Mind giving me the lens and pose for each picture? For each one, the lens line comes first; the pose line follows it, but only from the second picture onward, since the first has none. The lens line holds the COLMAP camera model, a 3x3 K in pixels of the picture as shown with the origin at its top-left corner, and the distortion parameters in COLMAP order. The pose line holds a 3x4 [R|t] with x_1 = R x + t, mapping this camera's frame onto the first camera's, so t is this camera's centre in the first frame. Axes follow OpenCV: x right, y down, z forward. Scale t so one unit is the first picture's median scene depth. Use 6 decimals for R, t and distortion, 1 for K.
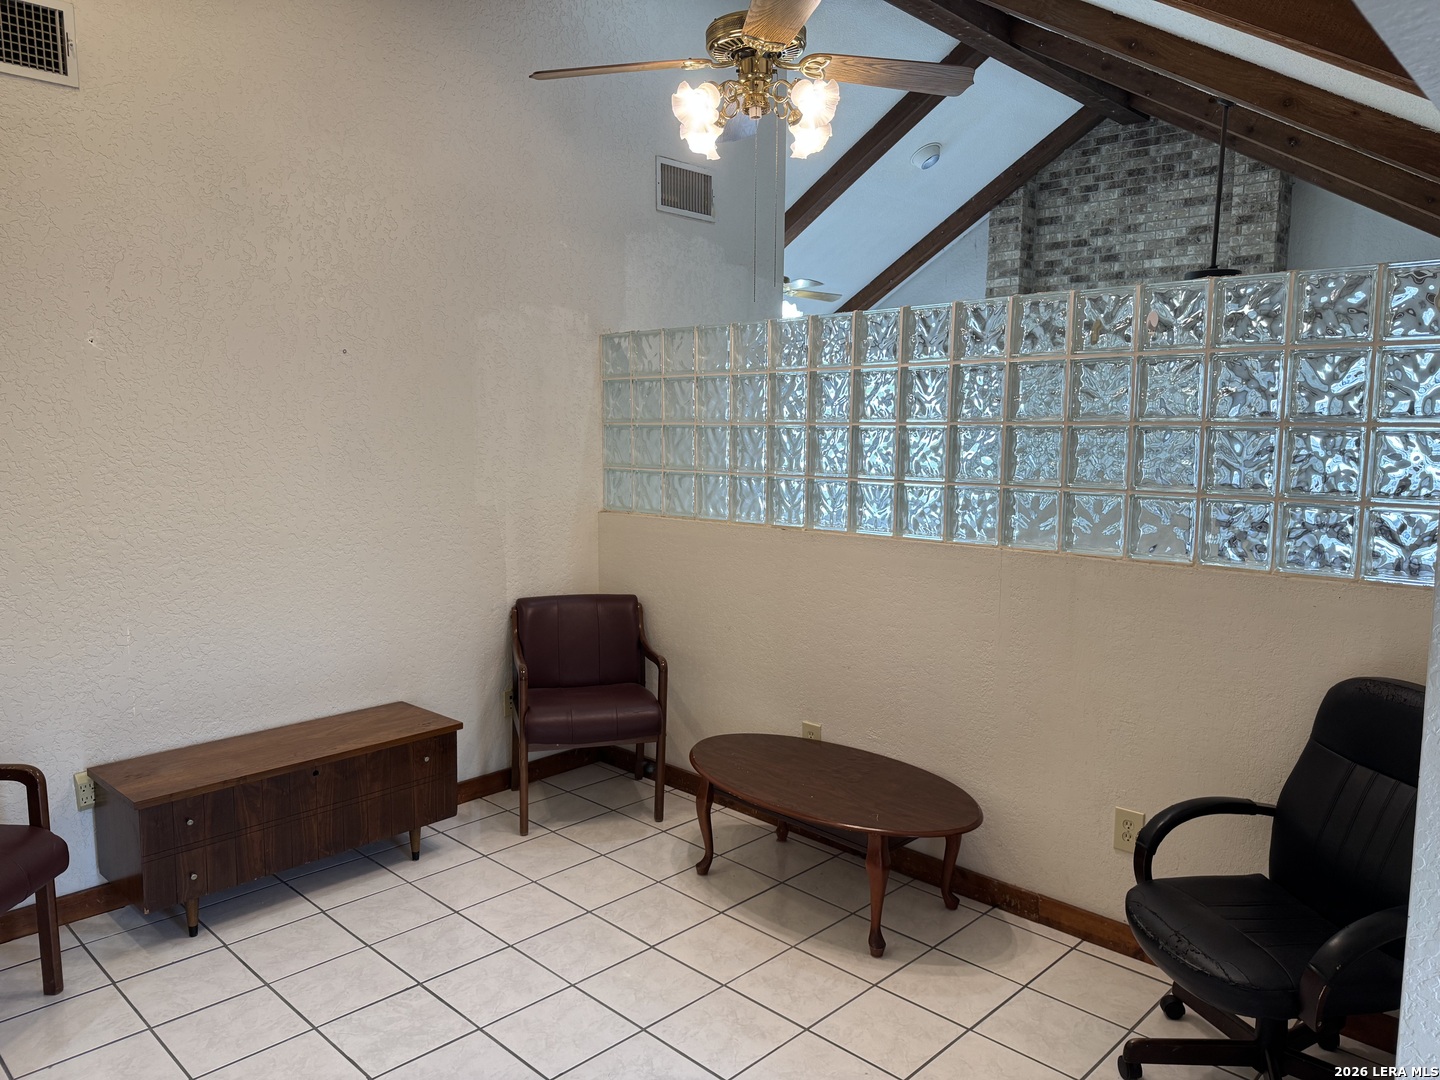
lens RADIAL K [[1015.0, 0, 709.8], [0, 1015.0, 531.2], [0, 0, 1]] dist [0.049986, -0.037299]
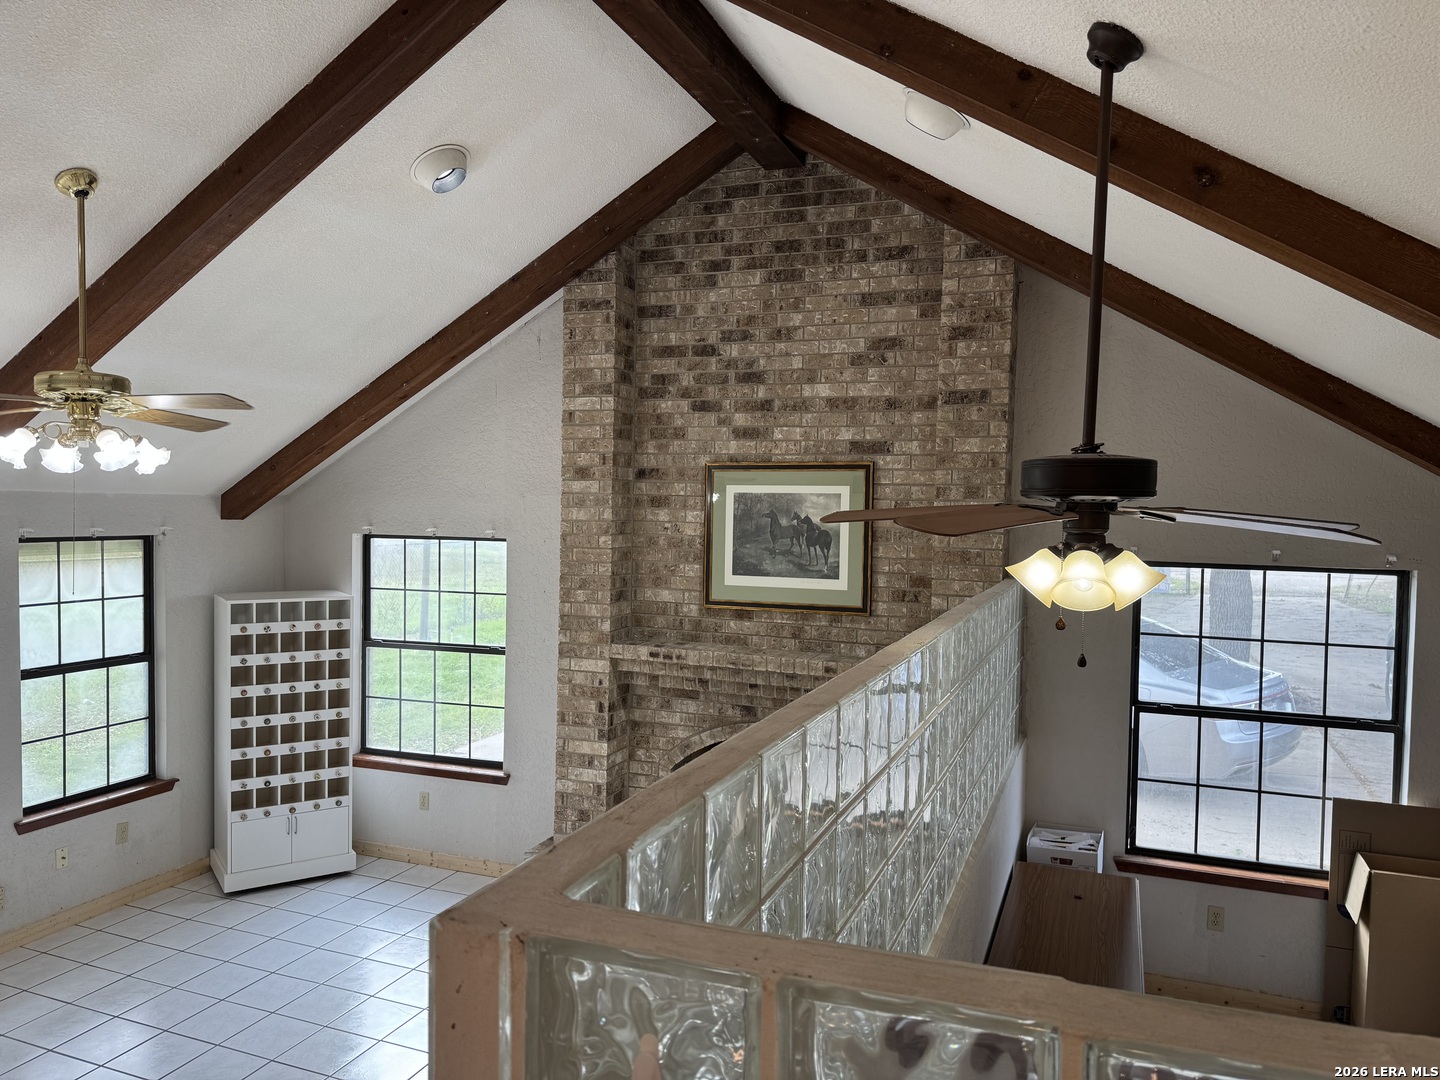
lens RADIAL K [[1015.0, 0, 709.7], [0, 1015.0, 548.9], [0, 0, 1]] dist [0.049986, -0.037299]
pose [[0.920477, -0.015408, 0.390494, 0.122146], [0.039247, 0.997816, -0.053139, -0.130083], [-0.388822, 0.064239, 0.919071, 0.445904]]
